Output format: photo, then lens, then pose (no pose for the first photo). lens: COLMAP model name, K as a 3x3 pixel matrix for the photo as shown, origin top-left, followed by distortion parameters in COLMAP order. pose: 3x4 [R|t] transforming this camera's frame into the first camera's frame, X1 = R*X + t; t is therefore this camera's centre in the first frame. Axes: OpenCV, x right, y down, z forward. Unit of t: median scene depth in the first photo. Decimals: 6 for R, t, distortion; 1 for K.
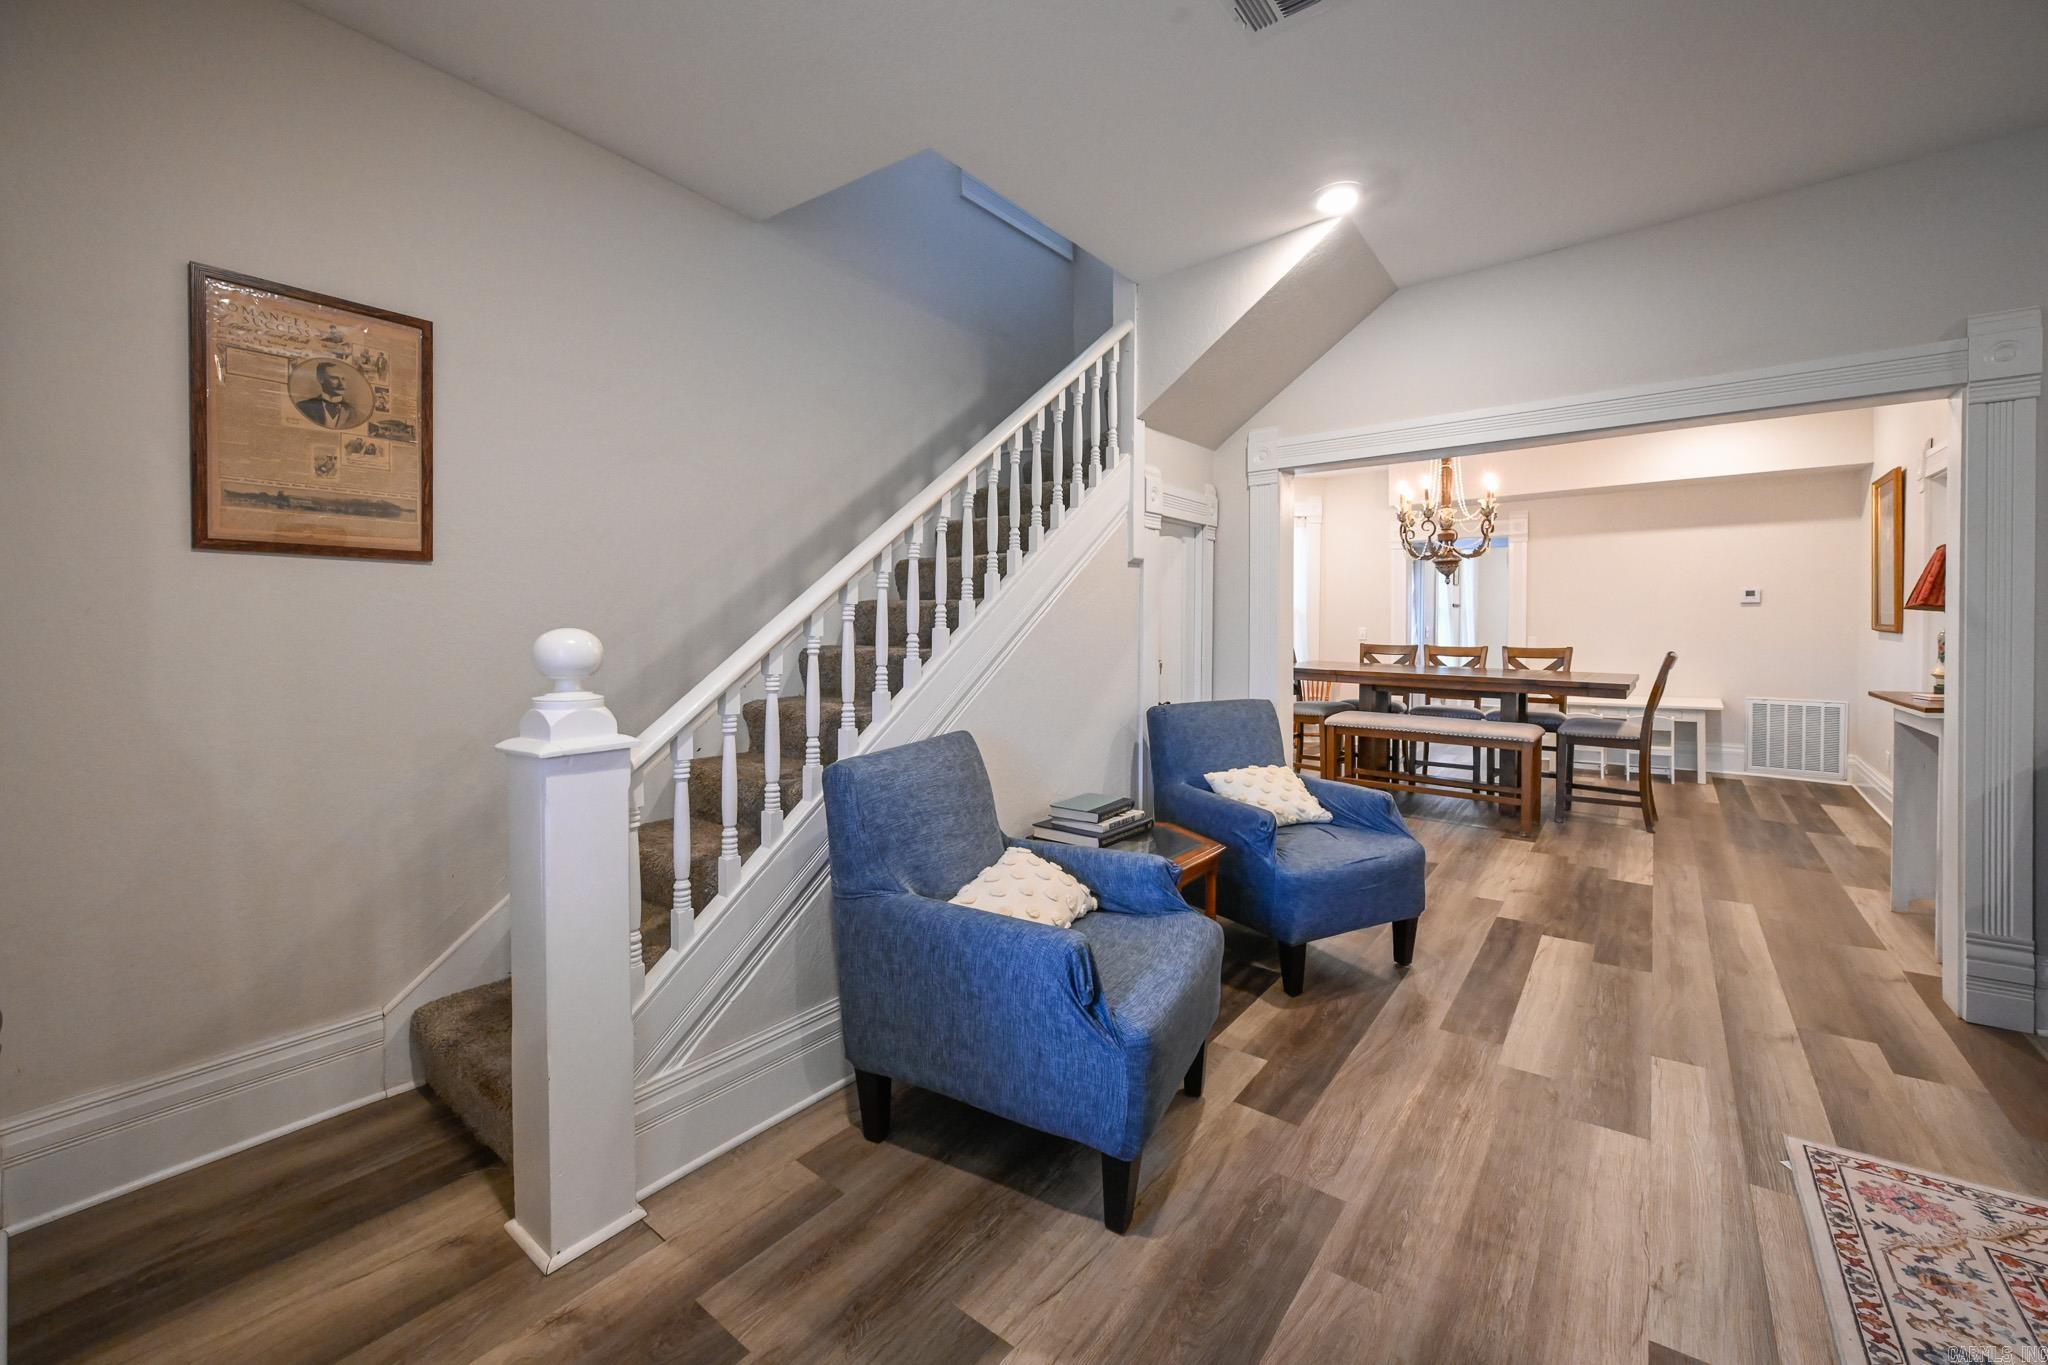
lens RADIAL K [[828.9, 0, 1020.5], [0, 828.9, 638.5], [0, 0, 1]] dist [-0.005549, 0.000138]
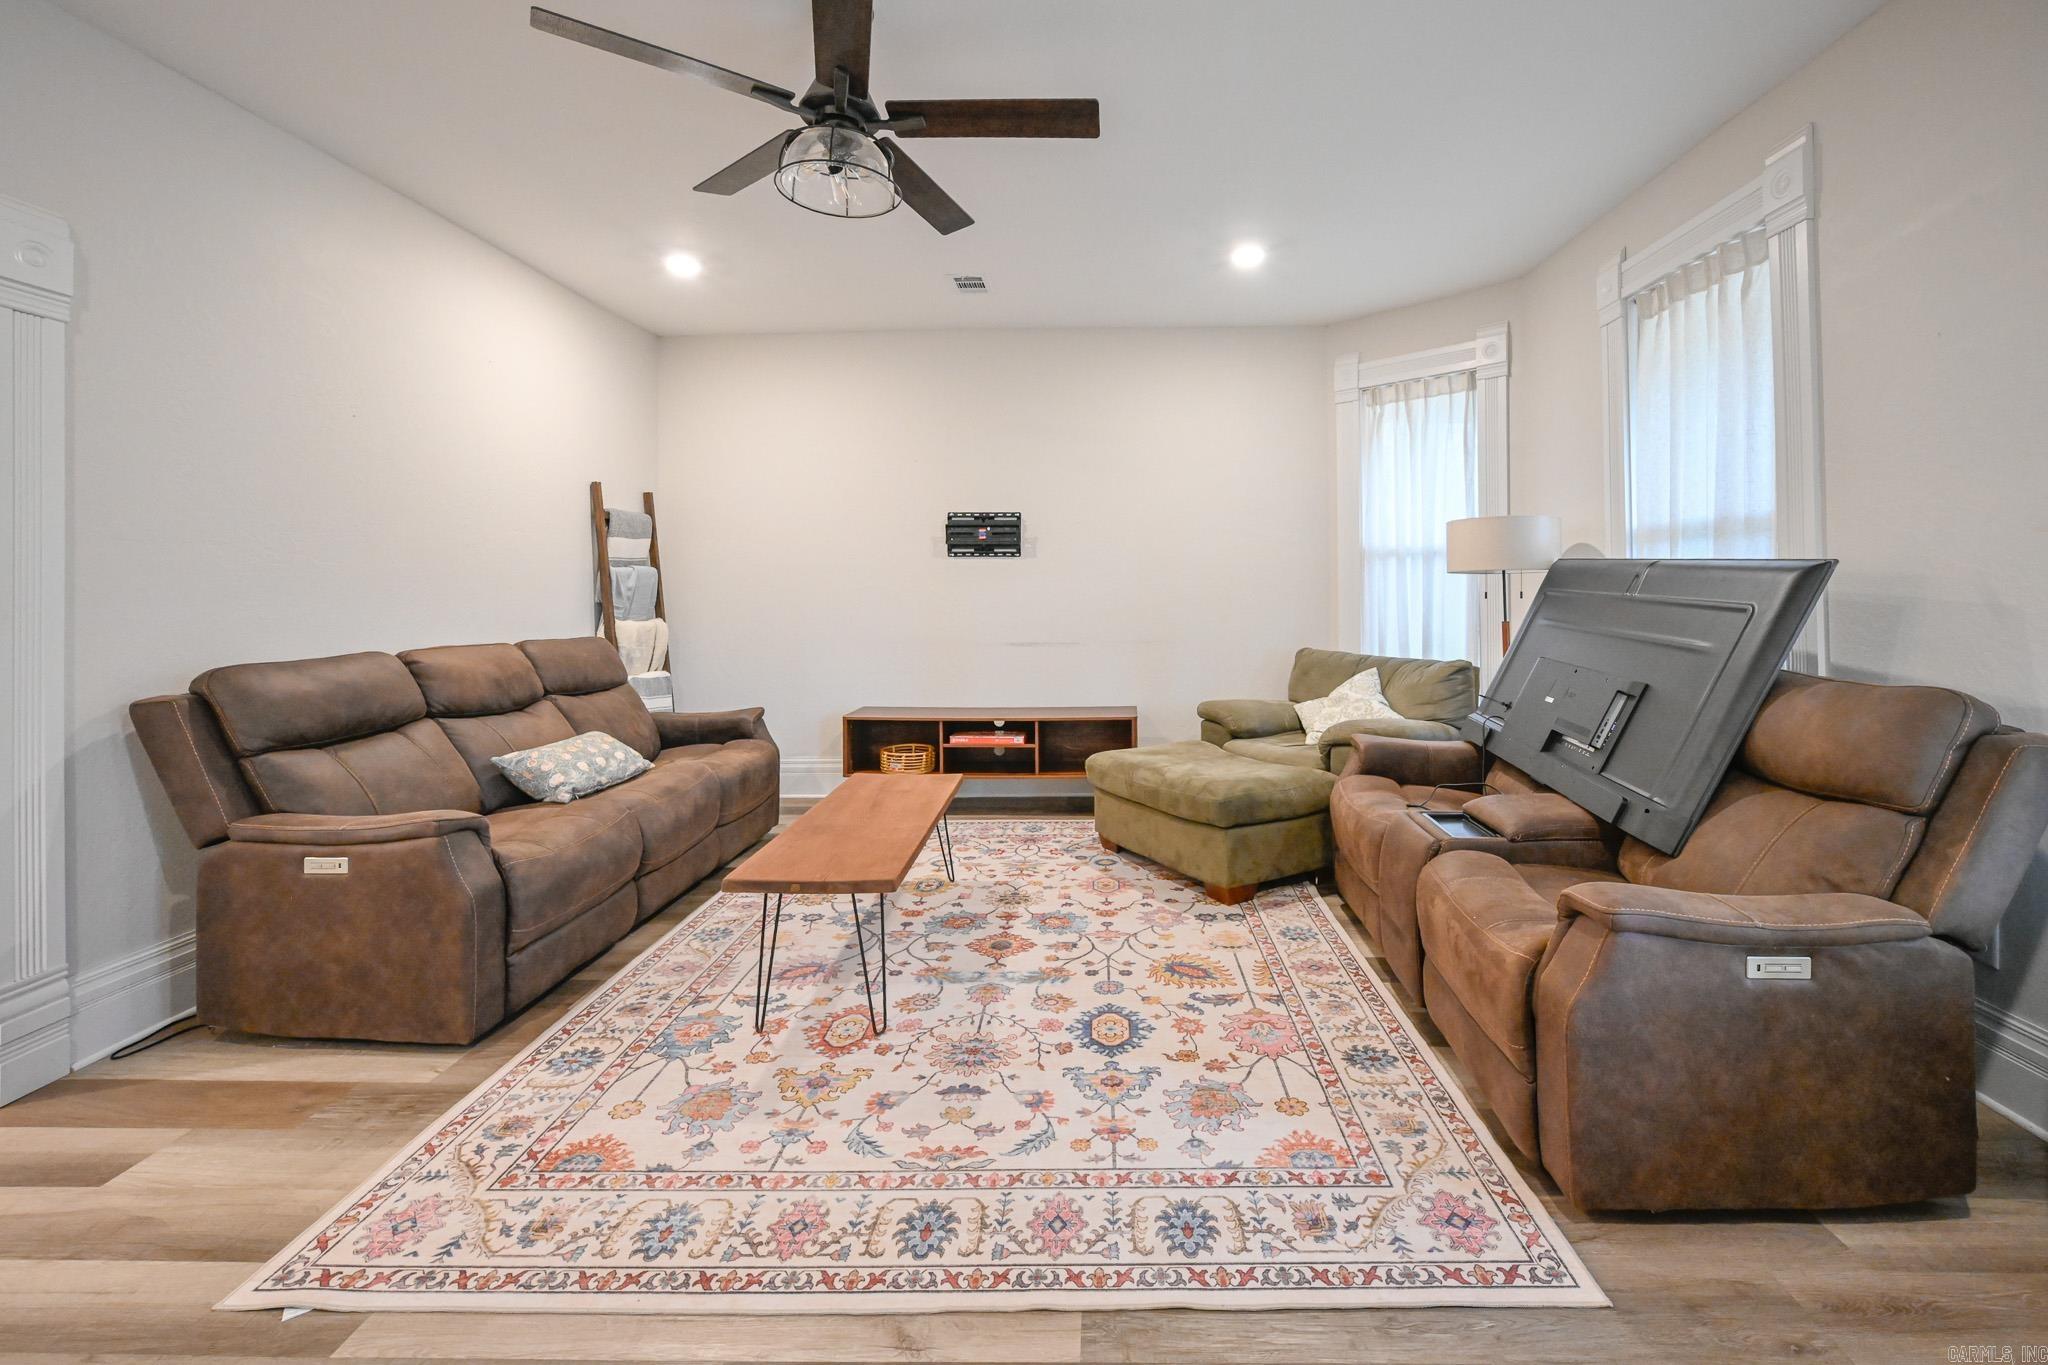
lens RADIAL K [[828.9, 0, 1090.7], [0, 828.9, 567.1], [0, 0, 1]] dist [-0.005549, 0.000138]
pose [[-0.601033, 0.024777, 0.798840, -0.050849], [0.019358, 0.999677, -0.016442, -0.000426], [-0.798990, 0.005582, -0.601319, 0.454143]]
